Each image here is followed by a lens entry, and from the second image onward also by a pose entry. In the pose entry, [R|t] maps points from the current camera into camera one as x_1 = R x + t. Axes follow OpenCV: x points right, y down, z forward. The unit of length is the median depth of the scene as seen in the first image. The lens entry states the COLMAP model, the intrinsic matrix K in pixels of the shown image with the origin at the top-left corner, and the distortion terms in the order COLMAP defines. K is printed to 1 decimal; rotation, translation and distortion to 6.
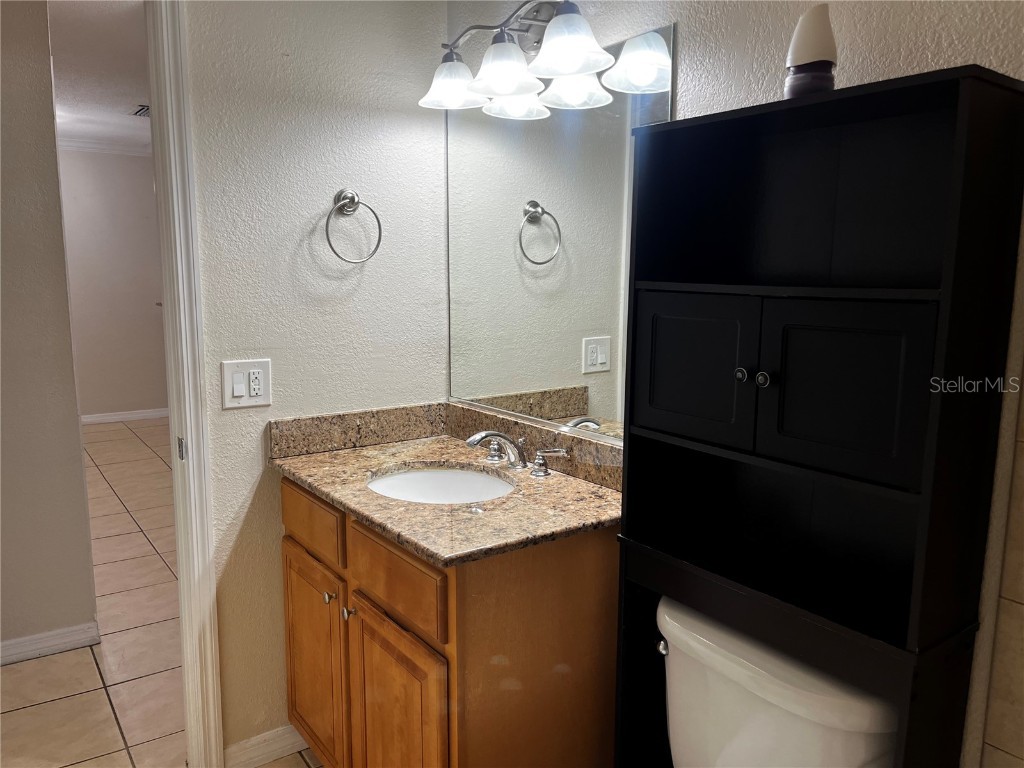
lens RADIAL K [[765.7, 0, 512.2], [0, 765.7, 384.5], [0, 0, 1]] dist [0.031527, -0.060928]
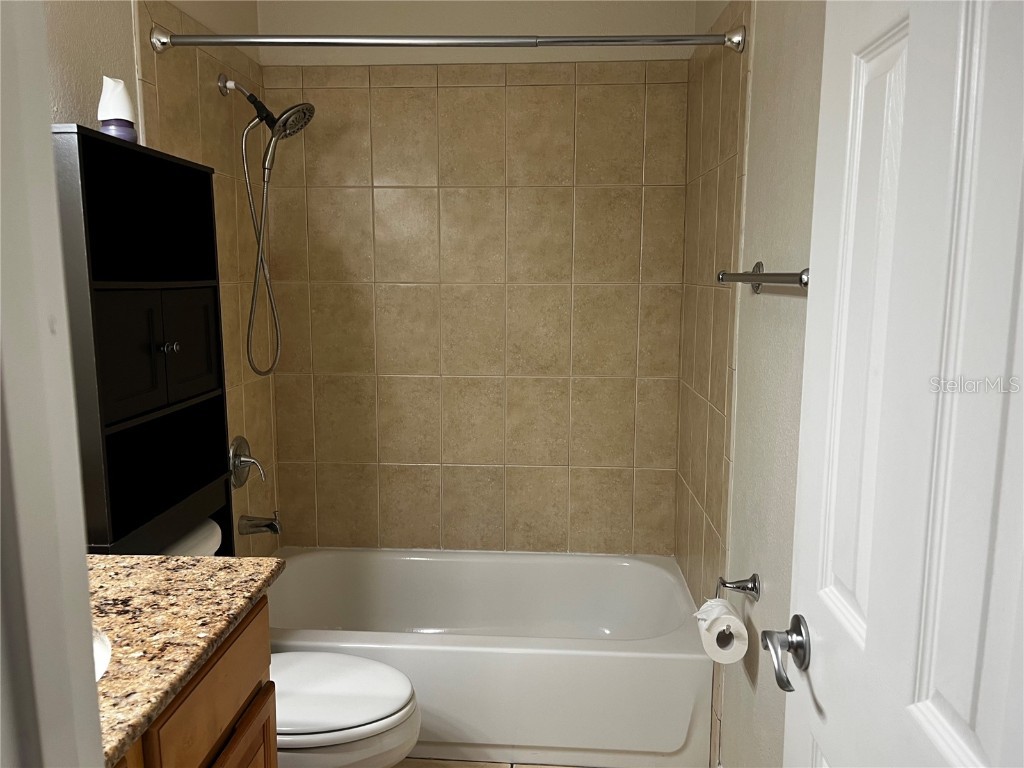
lens RADIAL K [[765.7, 0, 512.1], [0, 765.7, 381.9], [0, 0, 1]] dist [0.031527, -0.060928]
pose [[-0.775489, -0.102319, 0.623014, -0.807525], [0.081827, 0.962170, 0.259873, -0.204317], [-0.626036, 0.252508, -0.737780, 1.303769]]
